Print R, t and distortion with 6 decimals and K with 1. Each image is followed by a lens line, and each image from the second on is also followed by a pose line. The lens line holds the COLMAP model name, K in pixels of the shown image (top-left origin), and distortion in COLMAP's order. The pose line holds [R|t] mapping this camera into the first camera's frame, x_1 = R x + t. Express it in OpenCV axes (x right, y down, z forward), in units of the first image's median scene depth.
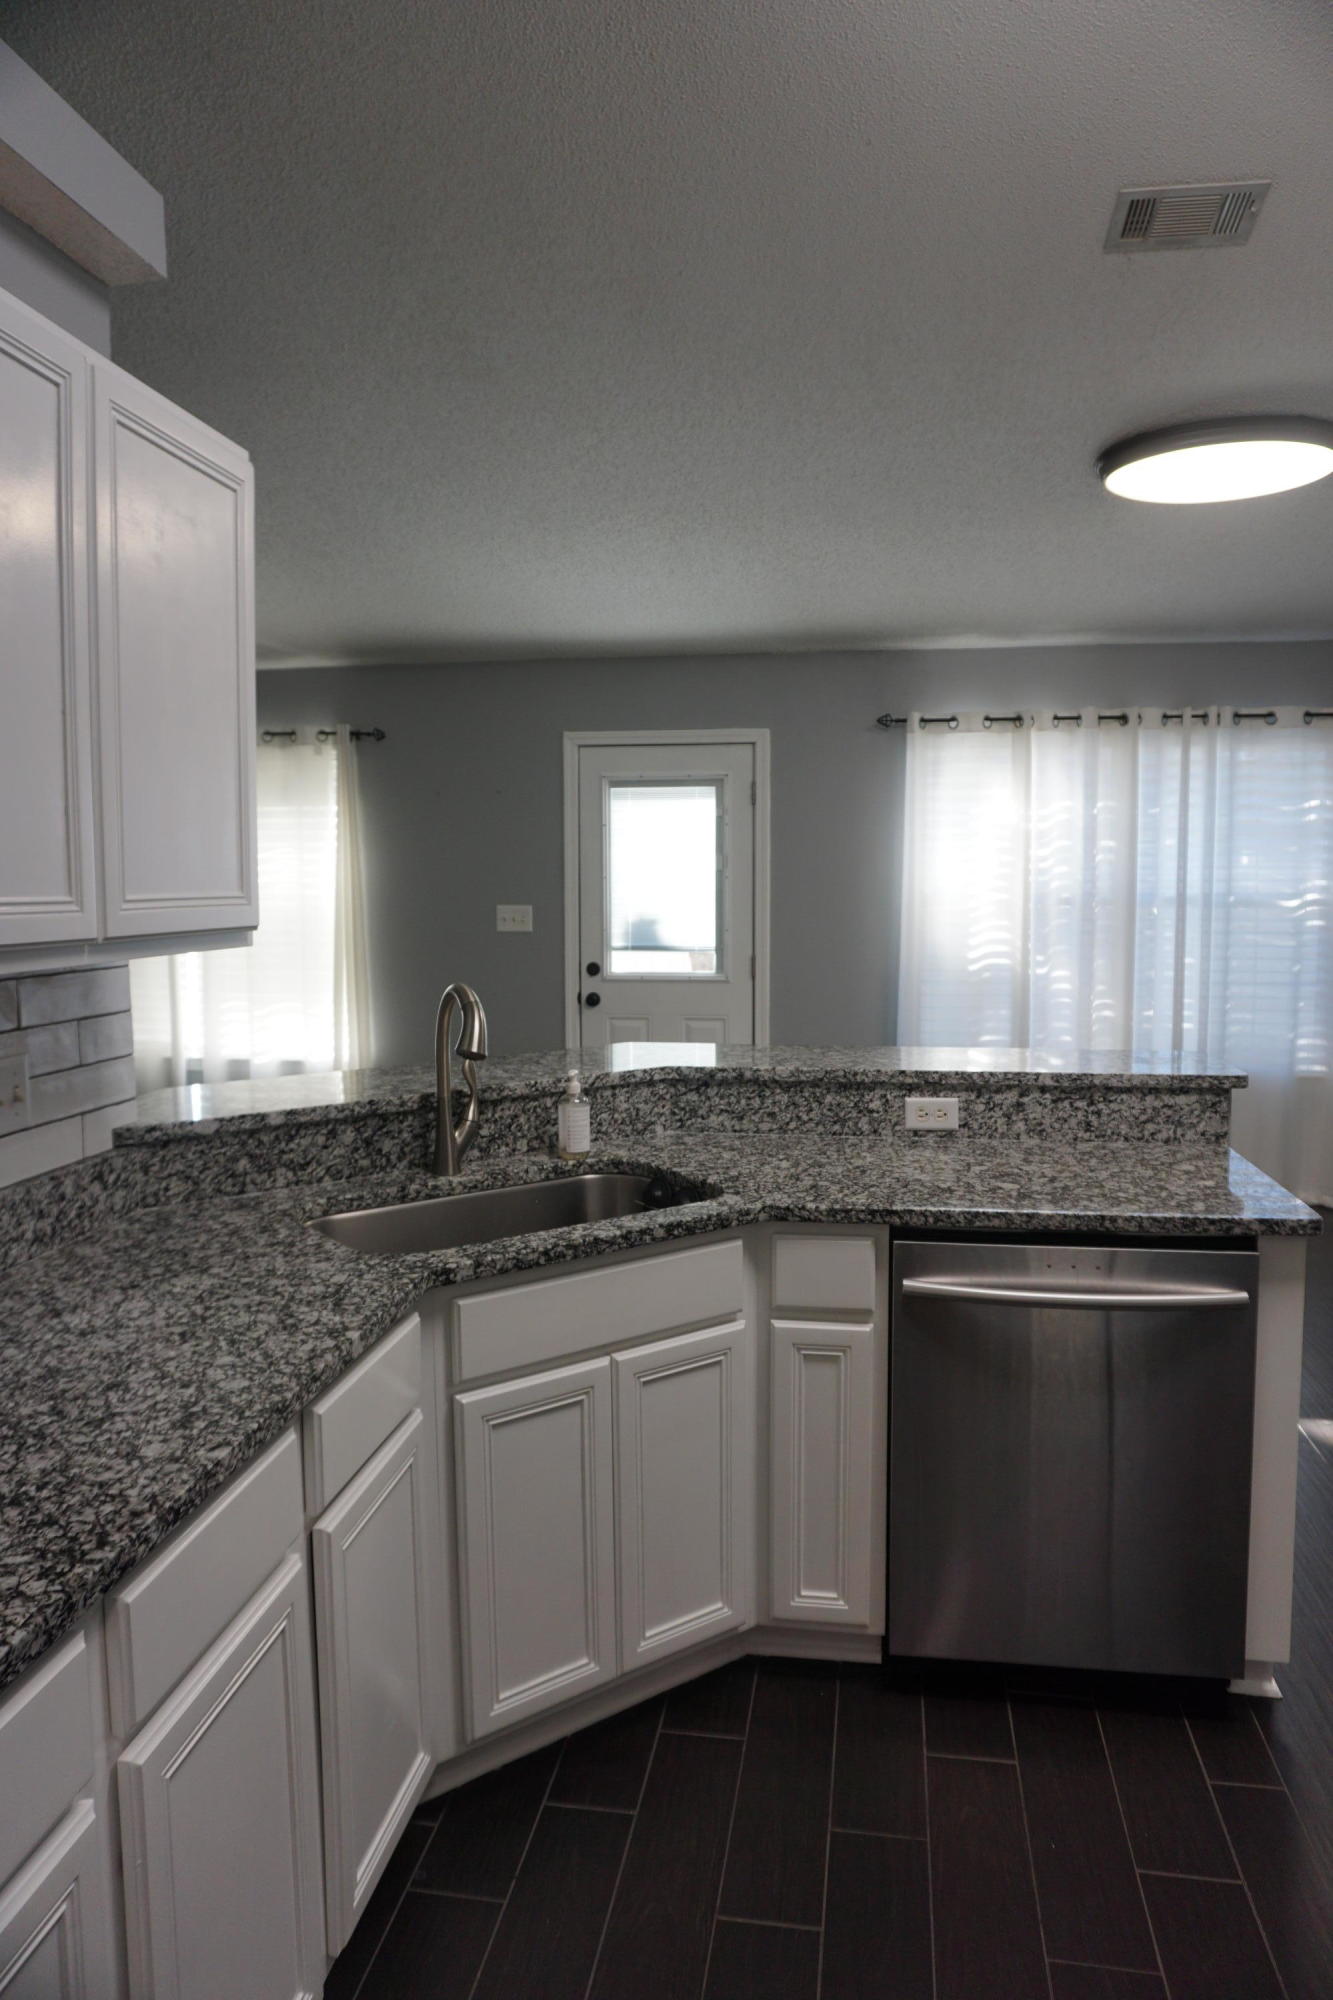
lens RADIAL K [[1323.2, 0, 666.5], [0, 1323.2, 991.1], [0, 0, 1]] dist [-0.039974, 0.003293]
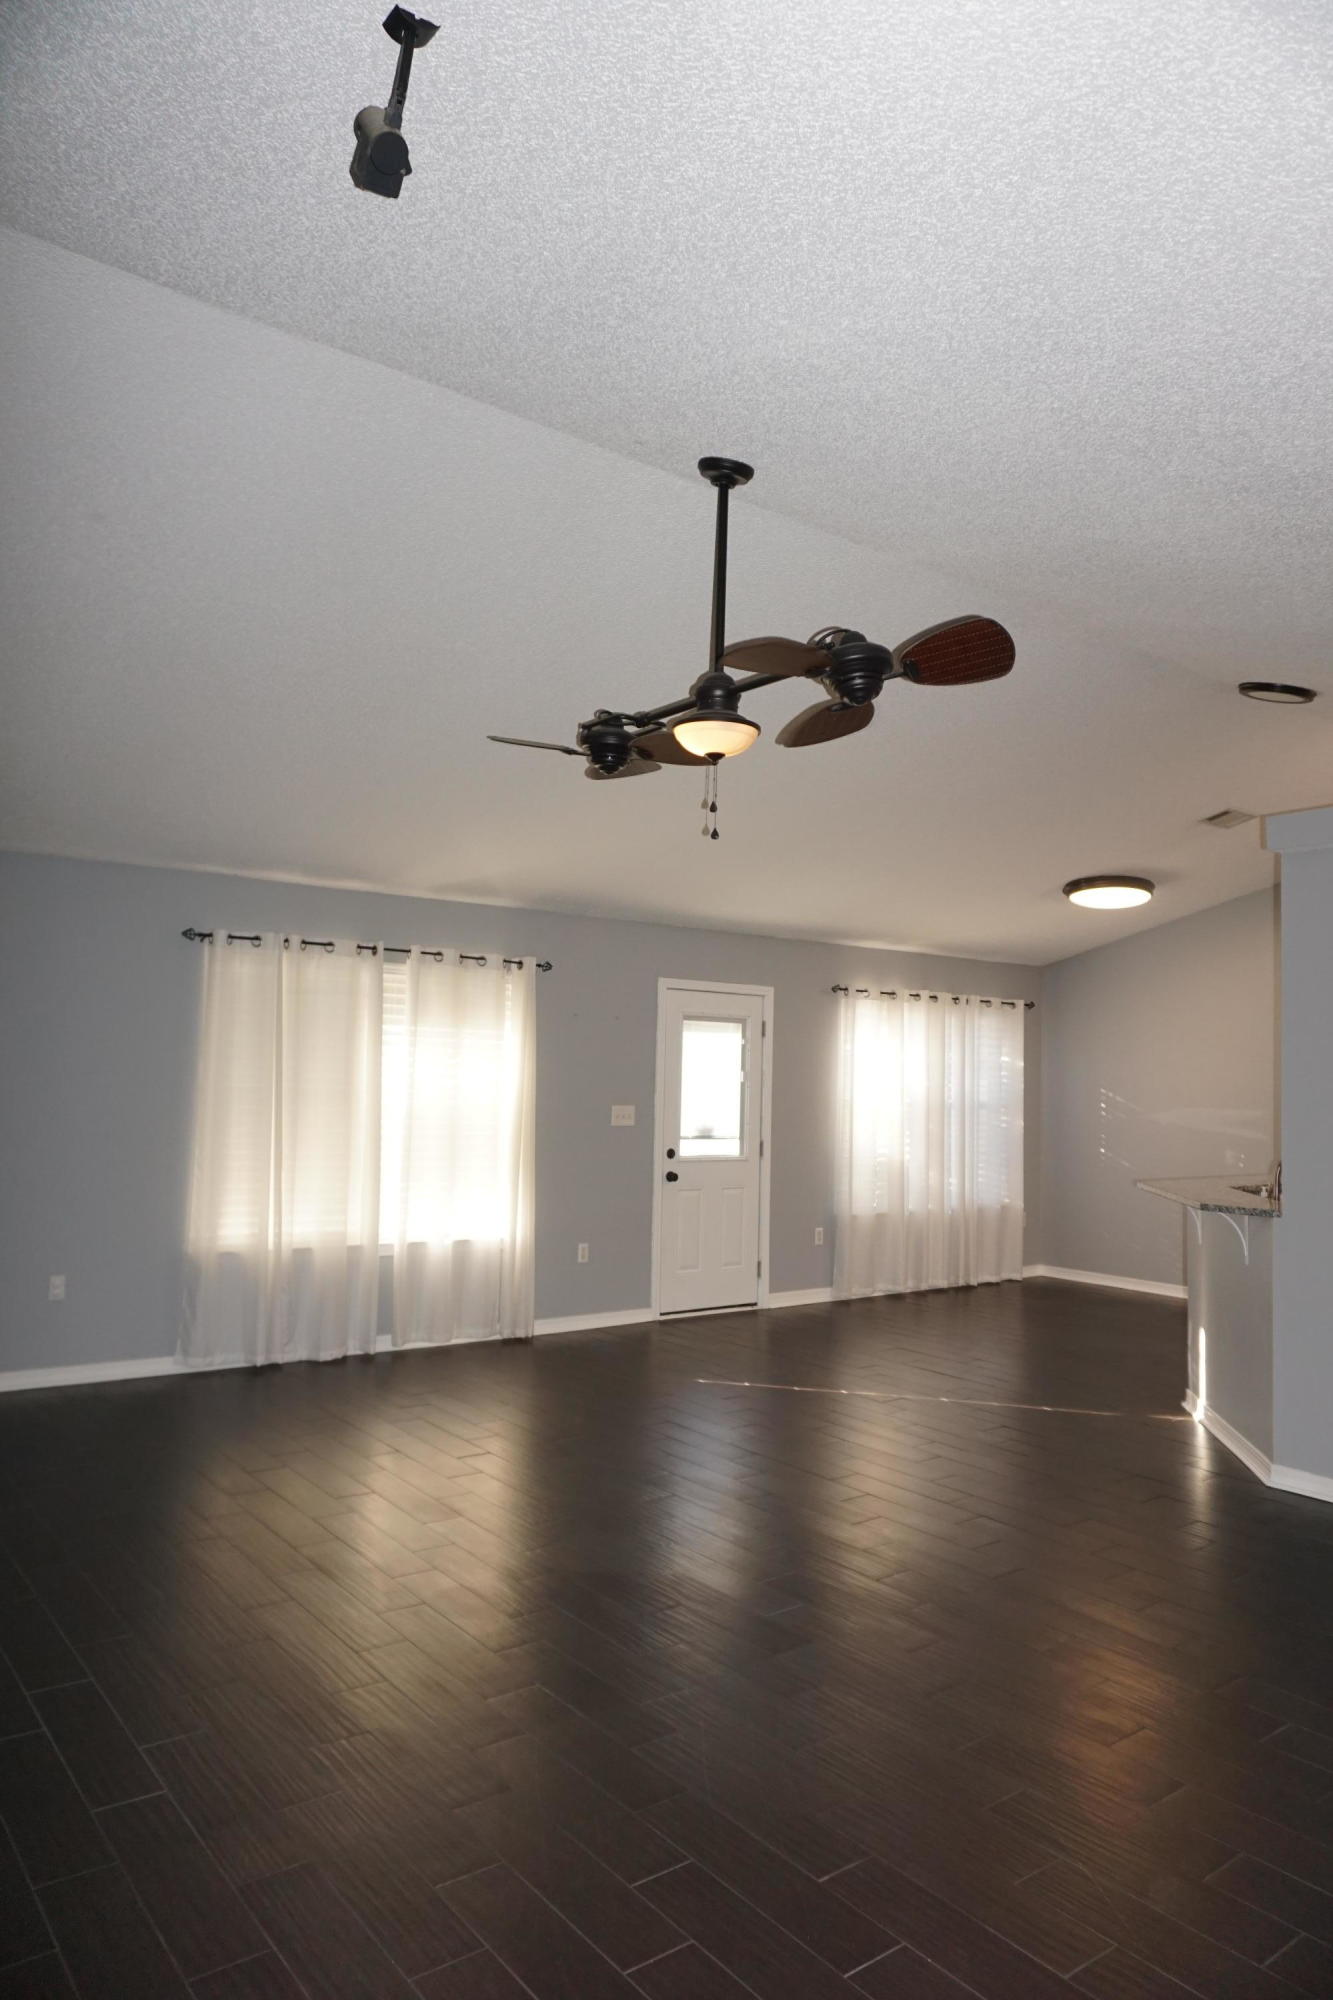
lens RADIAL K [[1323.2, 0, 663.4], [0, 1323.2, 1009.5], [0, 0, 1]] dist [-0.039974, 0.003293]
pose [[0.692369, 0.058751, 0.719148, -1.044970], [0.044499, 0.991306, -0.123827, 0.004168], [-0.720171, 0.117735, 0.683734, 0.074941]]
